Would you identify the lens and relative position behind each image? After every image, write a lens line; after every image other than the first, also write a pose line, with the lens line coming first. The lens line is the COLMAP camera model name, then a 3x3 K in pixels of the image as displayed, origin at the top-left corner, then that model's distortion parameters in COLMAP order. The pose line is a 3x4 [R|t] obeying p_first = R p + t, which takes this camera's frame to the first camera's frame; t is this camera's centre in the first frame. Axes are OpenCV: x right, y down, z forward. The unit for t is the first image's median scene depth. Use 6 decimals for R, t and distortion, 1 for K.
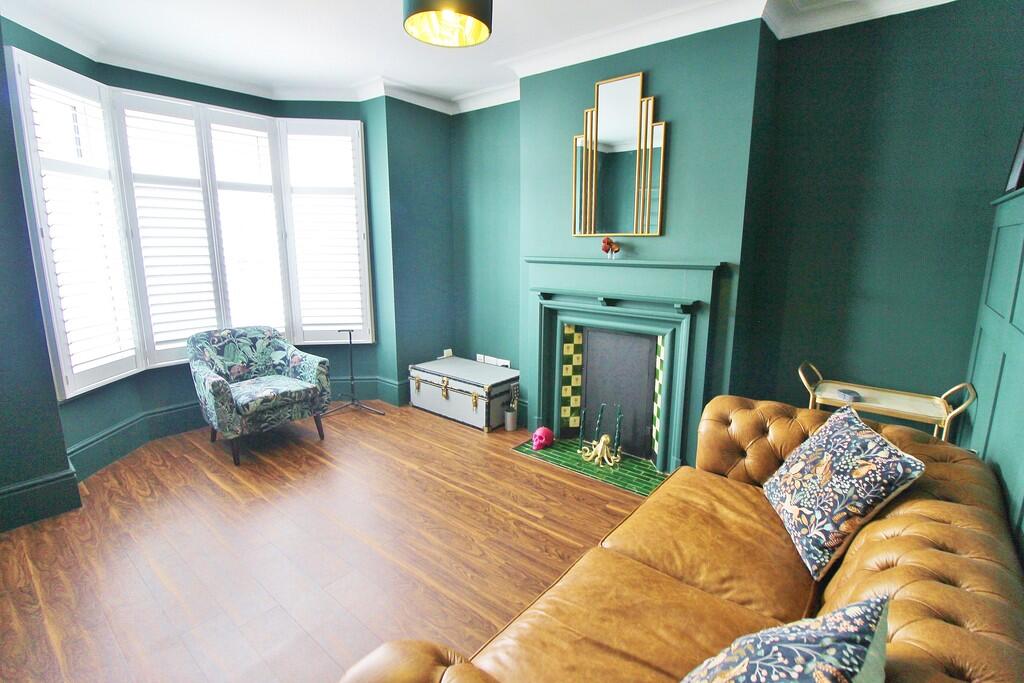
lens RADIAL K [[477.3, 0, 512.7], [0, 477.3, 333.7], [0, 0, 1]] dist [-0.010626, -0.005244]
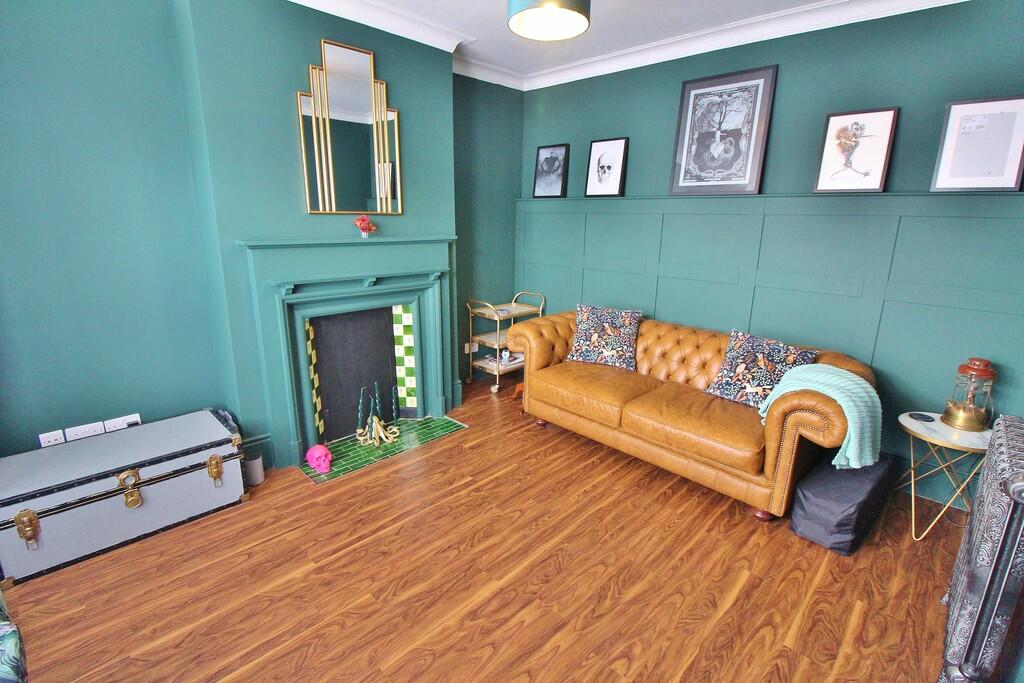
lens RADIAL K [[477.3, 0, 511.9], [0, 477.3, 342.9], [0, 0, 1]] dist [-0.010626, -0.005244]
pose [[0.074124, -0.249338, 0.965576, -0.729046], [0.176522, 0.956231, 0.233374, -0.119642], [-0.981502, 0.153146, 0.114893, 0.589139]]
